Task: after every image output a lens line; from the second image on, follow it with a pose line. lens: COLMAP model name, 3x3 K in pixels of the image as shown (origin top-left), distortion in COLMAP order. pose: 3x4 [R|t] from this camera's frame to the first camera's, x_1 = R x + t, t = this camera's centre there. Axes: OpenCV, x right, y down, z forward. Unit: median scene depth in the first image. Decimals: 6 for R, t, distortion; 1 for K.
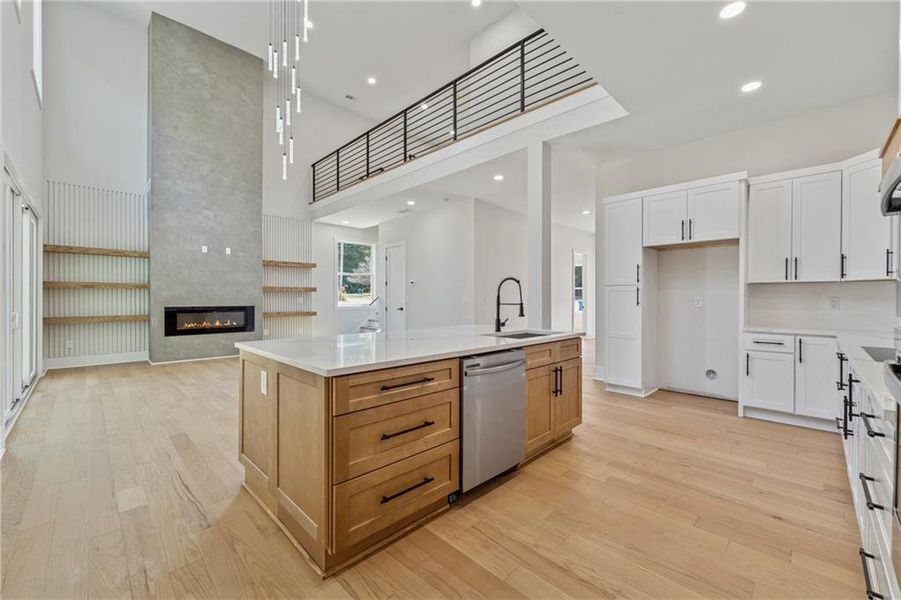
lens RADIAL K [[366.4, 0, 450.5], [0, 366.4, 300.0], [0, 0, 1]] dist [-0.000681, -0.000430]
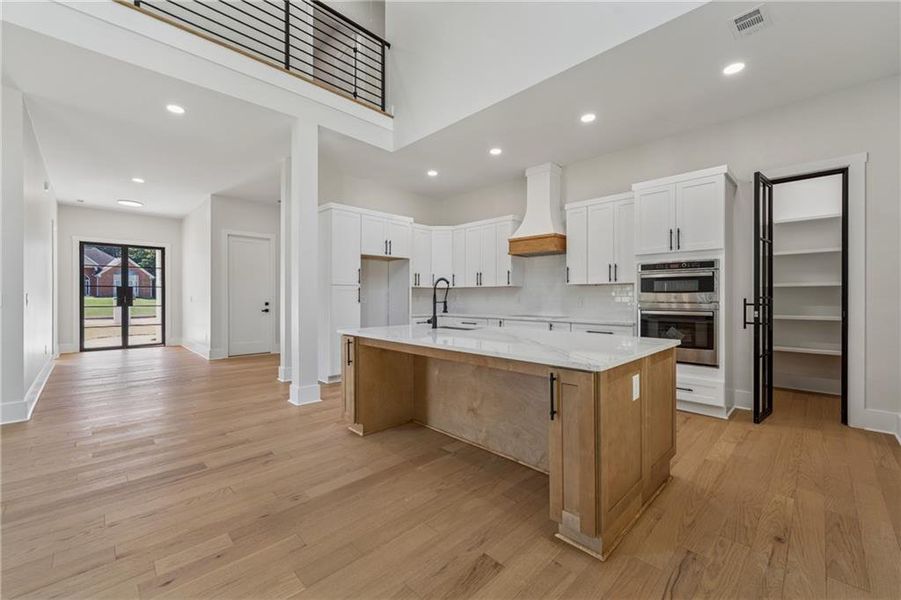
lens RADIAL K [[366.4, 0, 450.5], [0, 366.4, 300.0], [0, 0, 1]] dist [-0.000681, -0.000430]
pose [[0.012717, -0.009317, 0.999876, -0.448773], [0.006618, 0.999935, 0.009234, -0.002513], [-0.999897, 0.006499, 0.012777, 0.451656]]
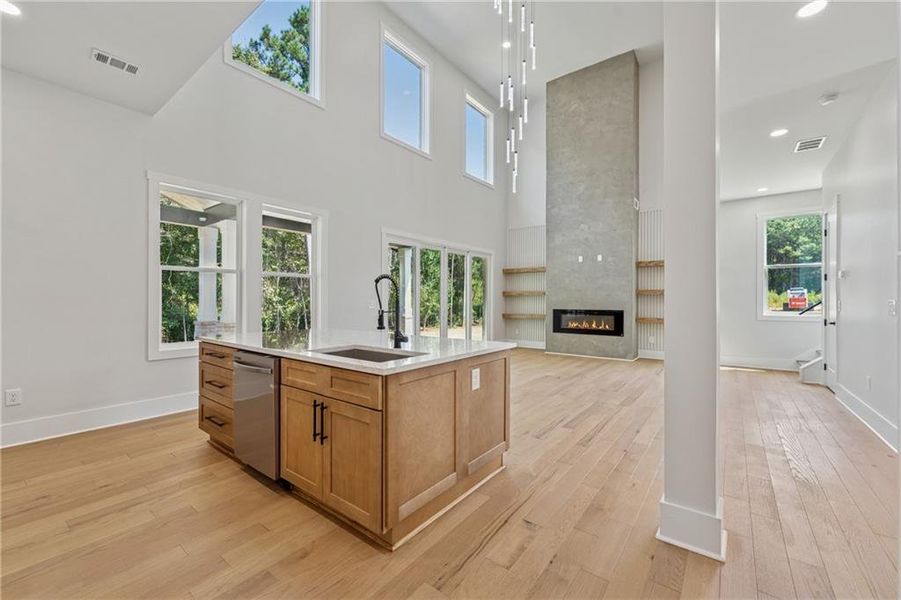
lens RADIAL K [[366.4, 0, 450.2], [0, 366.4, 302.6], [0, 0, 1]] dist [-0.001871, -0.000555]
pose [[0.128110, 0.003404, -0.991754, 0.429768], [-0.006702, 0.999974, 0.002567, -0.004545], [0.991737, 0.006318, 0.128129, 0.486378]]
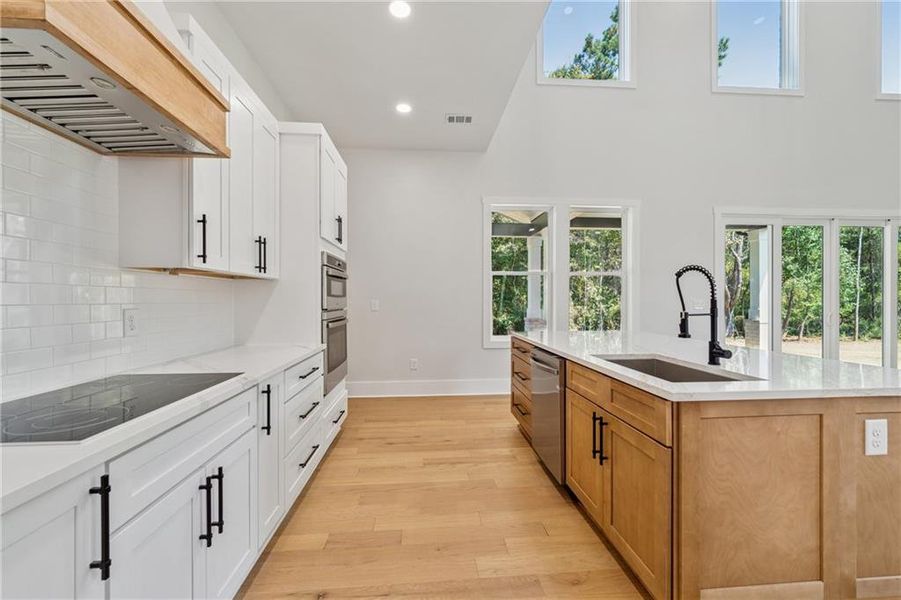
lens RADIAL K [[366.4, 0, 450.5], [0, 366.4, 300.0], [0, 0, 1]] dist [-0.000681, -0.000430]
pose [[-0.652983, -0.000532, -0.757372, 0.389342], [-0.003790, 0.999990, 0.002565, -0.005201], [0.757363, 0.004545, -0.652978, 0.509779]]
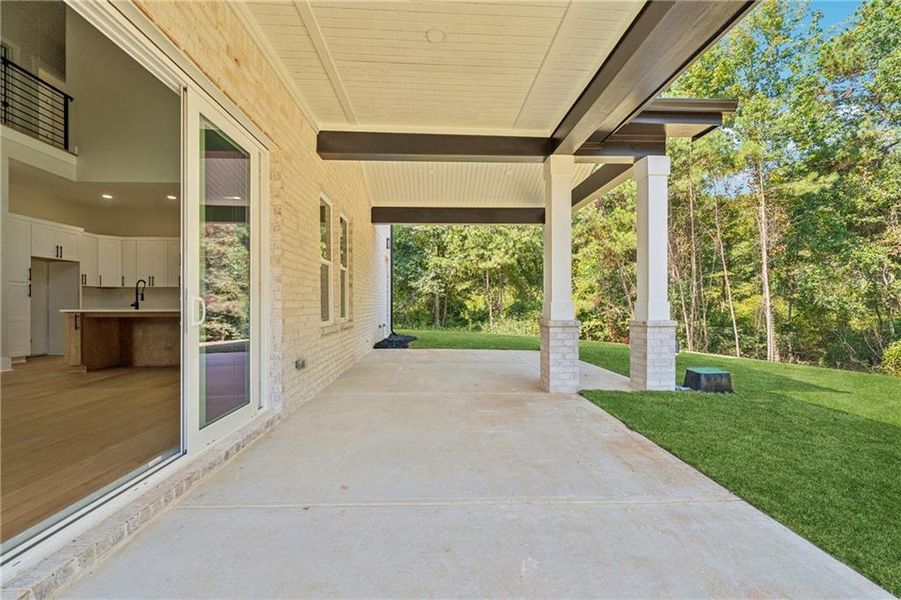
lens RADIAL K [[366.4, 0, 450.2], [0, 366.4, 302.6], [0, 0, 1]] dist [-0.001871, -0.000555]
pose [[-0.736504, 0.001704, 0.676431, -1.085541], [0.006187, 0.999972, 0.004217, 0.026750], [-0.676404, 0.007291, -0.736494, 0.618636]]
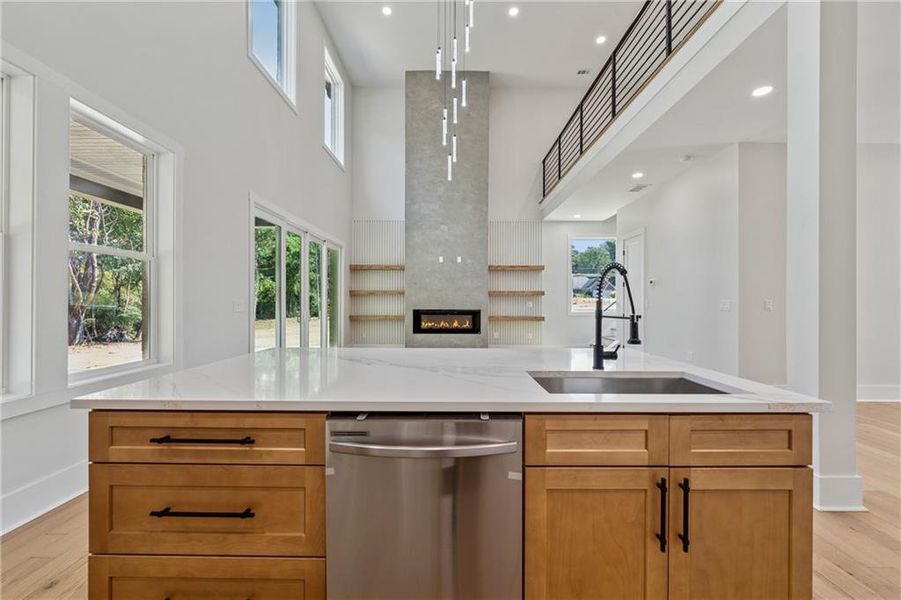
lens RADIAL K [[366.4, 0, 450.2], [0, 366.4, 302.6], [0, 0, 1]] dist [-0.001871, -0.000555]
pose [[0.706020, 0.003326, -0.708184, 0.169729], [-0.005362, 0.999985, -0.000649, -0.003504], [0.708171, 0.004255, 0.706028, 0.228225]]
